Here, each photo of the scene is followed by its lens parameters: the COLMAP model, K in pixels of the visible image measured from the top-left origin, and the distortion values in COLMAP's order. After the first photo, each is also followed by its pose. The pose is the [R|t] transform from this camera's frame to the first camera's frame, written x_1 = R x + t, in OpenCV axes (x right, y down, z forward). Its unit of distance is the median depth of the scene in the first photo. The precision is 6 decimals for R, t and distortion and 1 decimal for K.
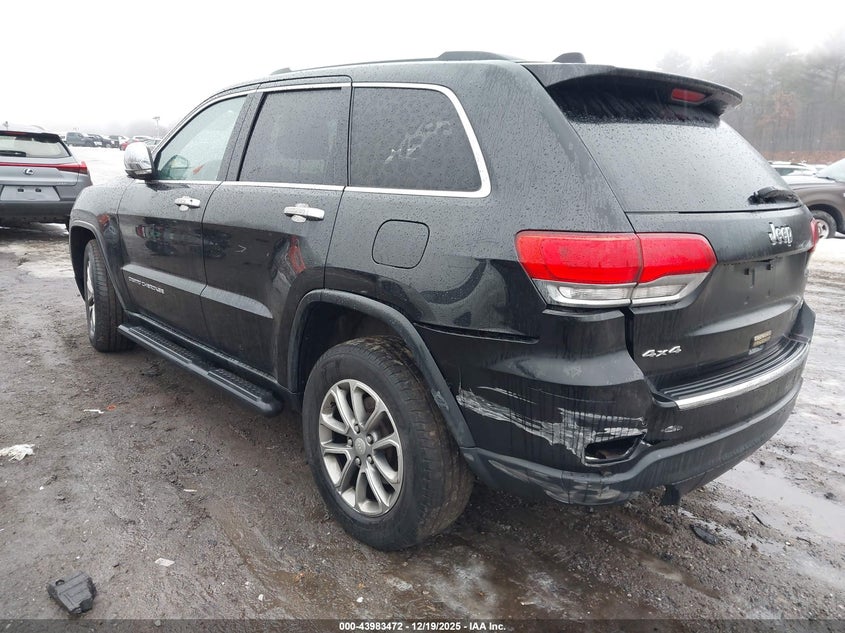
lens RADIAL K [[710.3, 0, 422.5], [0, 710.3, 316.5], [0, 0, 1]] dist [-0.003622, -0.001201]
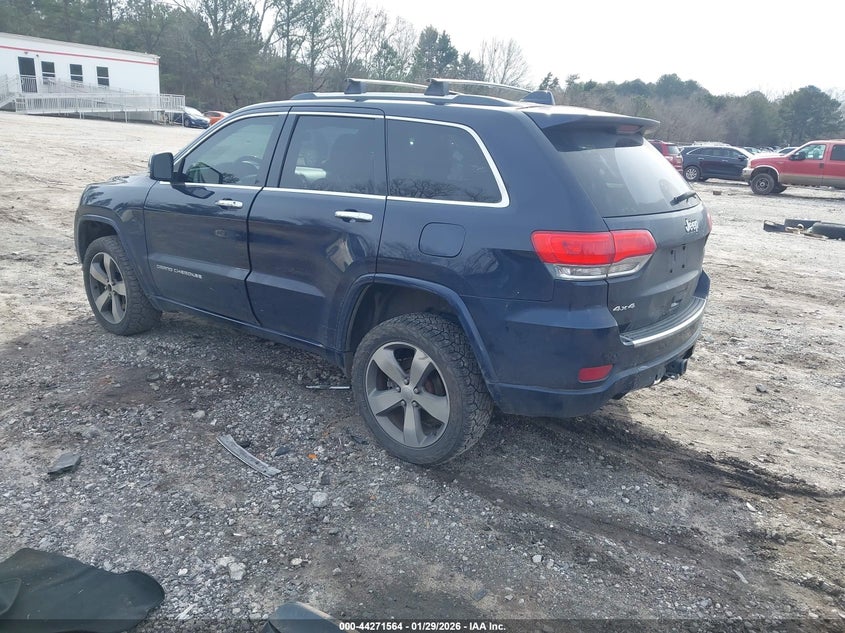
lens RADIAL K [[710.3, 0, 422.5], [0, 710.3, 316.5], [0, 0, 1]] dist [-0.003622, -0.001201]
pose [[0.985987, -0.048423, 0.159643, -0.281153], [0.040628, 0.997834, 0.051739, -0.023062], [-0.161802, -0.044528, 0.985818, -0.365598]]
